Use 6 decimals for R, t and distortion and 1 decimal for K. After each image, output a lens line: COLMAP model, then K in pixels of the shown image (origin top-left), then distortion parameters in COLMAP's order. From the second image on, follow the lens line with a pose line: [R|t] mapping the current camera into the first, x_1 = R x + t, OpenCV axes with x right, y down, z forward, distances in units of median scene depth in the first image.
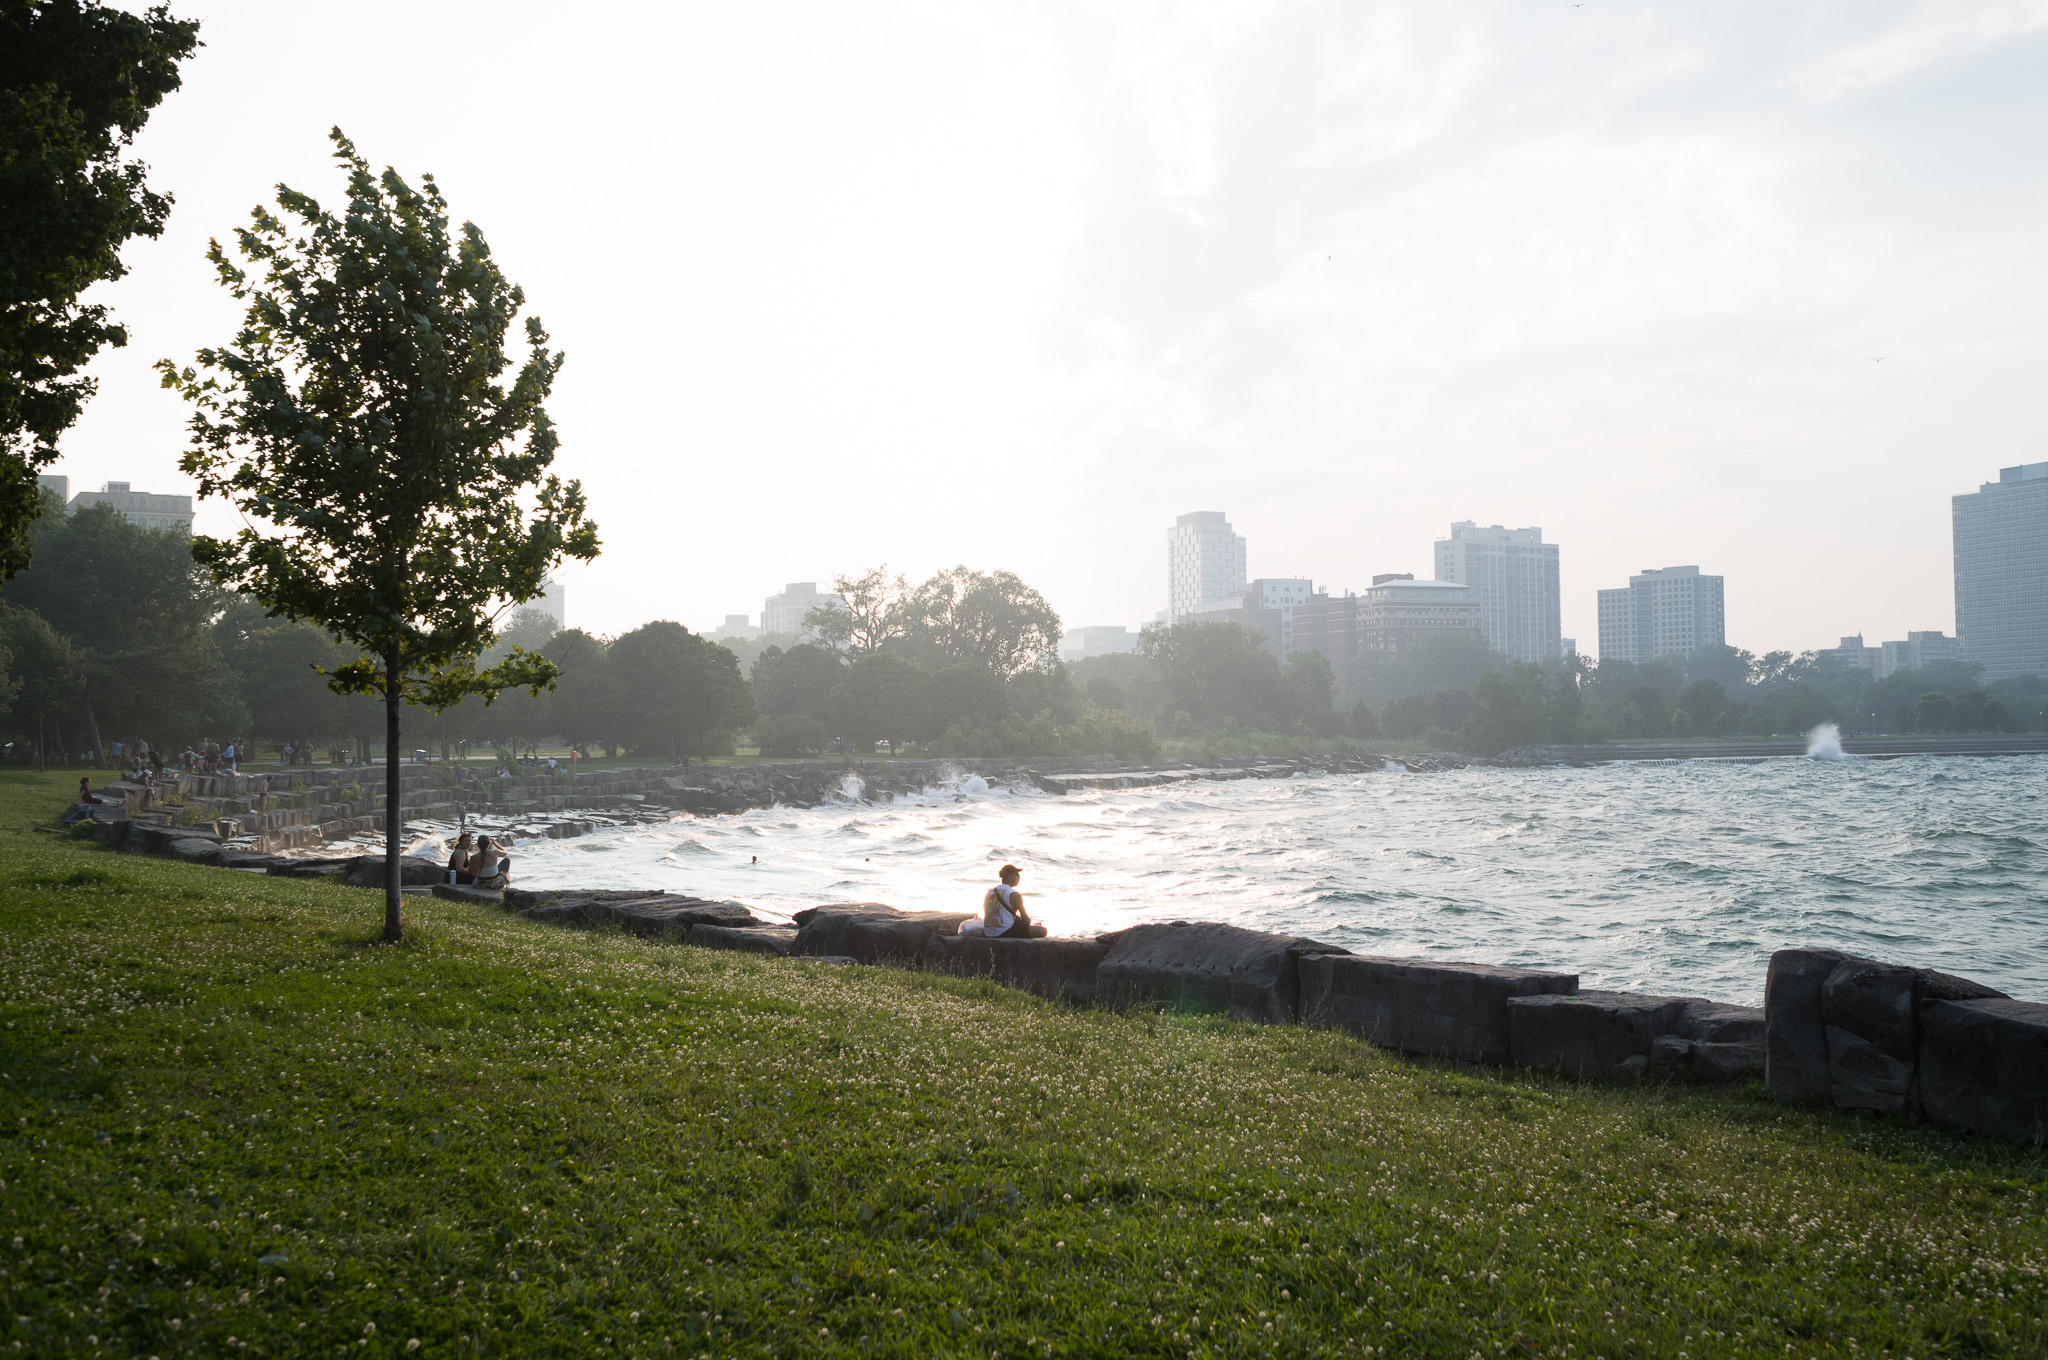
lens RADIAL K [[2114.1, 0, 1023.4], [0, 2114.1, 771.2], [0, 0, 1]] dist [-0.001797, -0.006883]
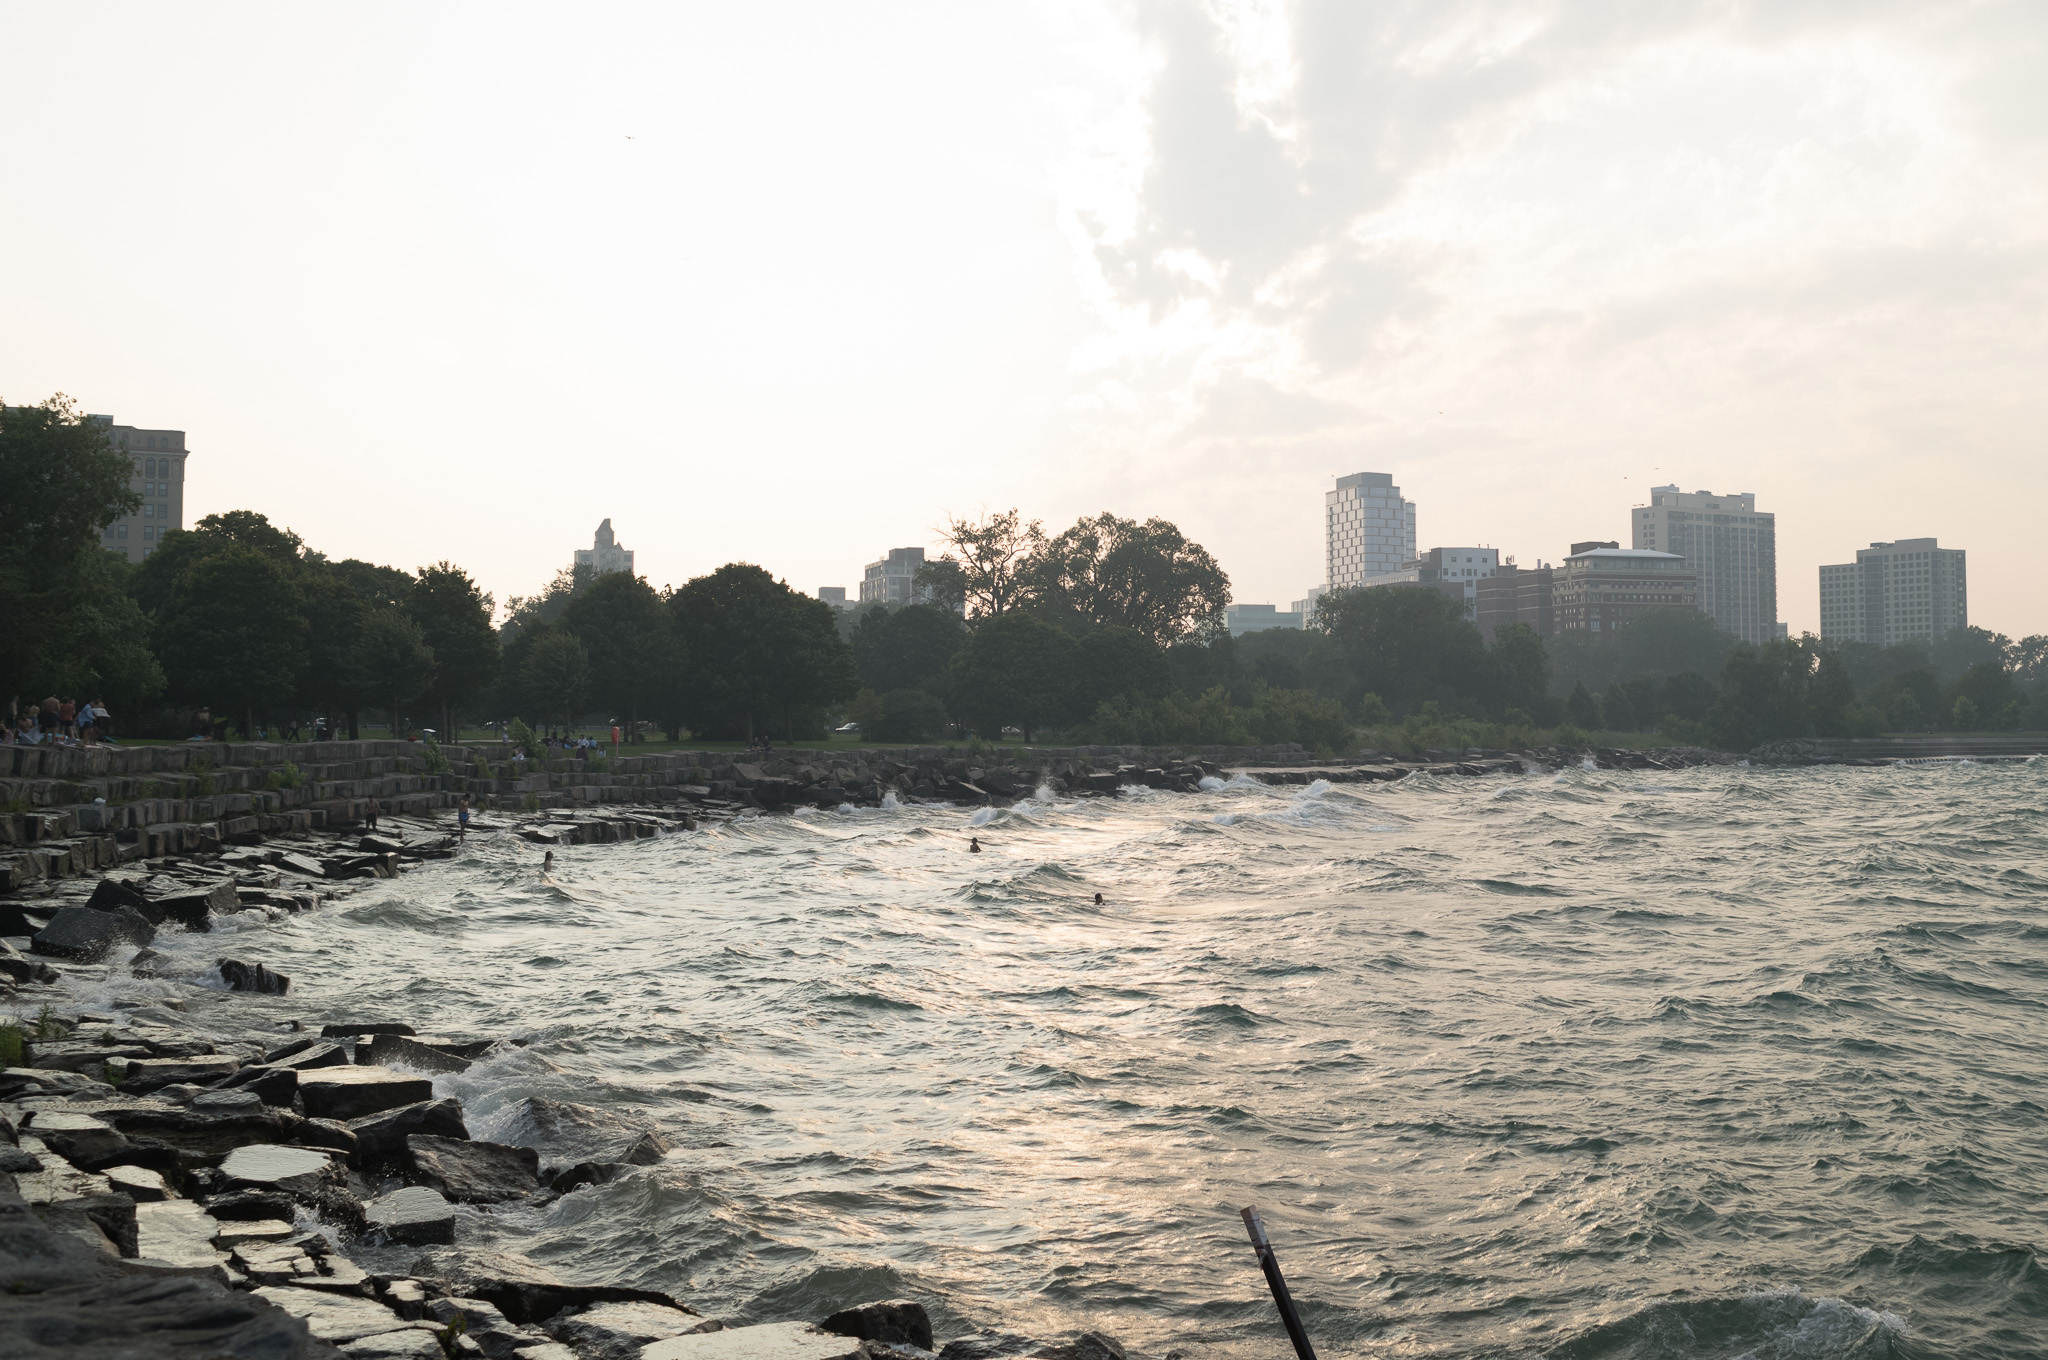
lens RADIAL K [[2074.3, 0, 1078.2], [0, 2074.3, 680.1], [0, 0, 1]] dist [0.001112, 0.002871]
pose [[0.999875, 0.005876, -0.014694, -0.026146], [-0.006575, 0.998828, -0.047947, 0.005435], [0.014395, 0.048038, 0.998742, 0.183198]]
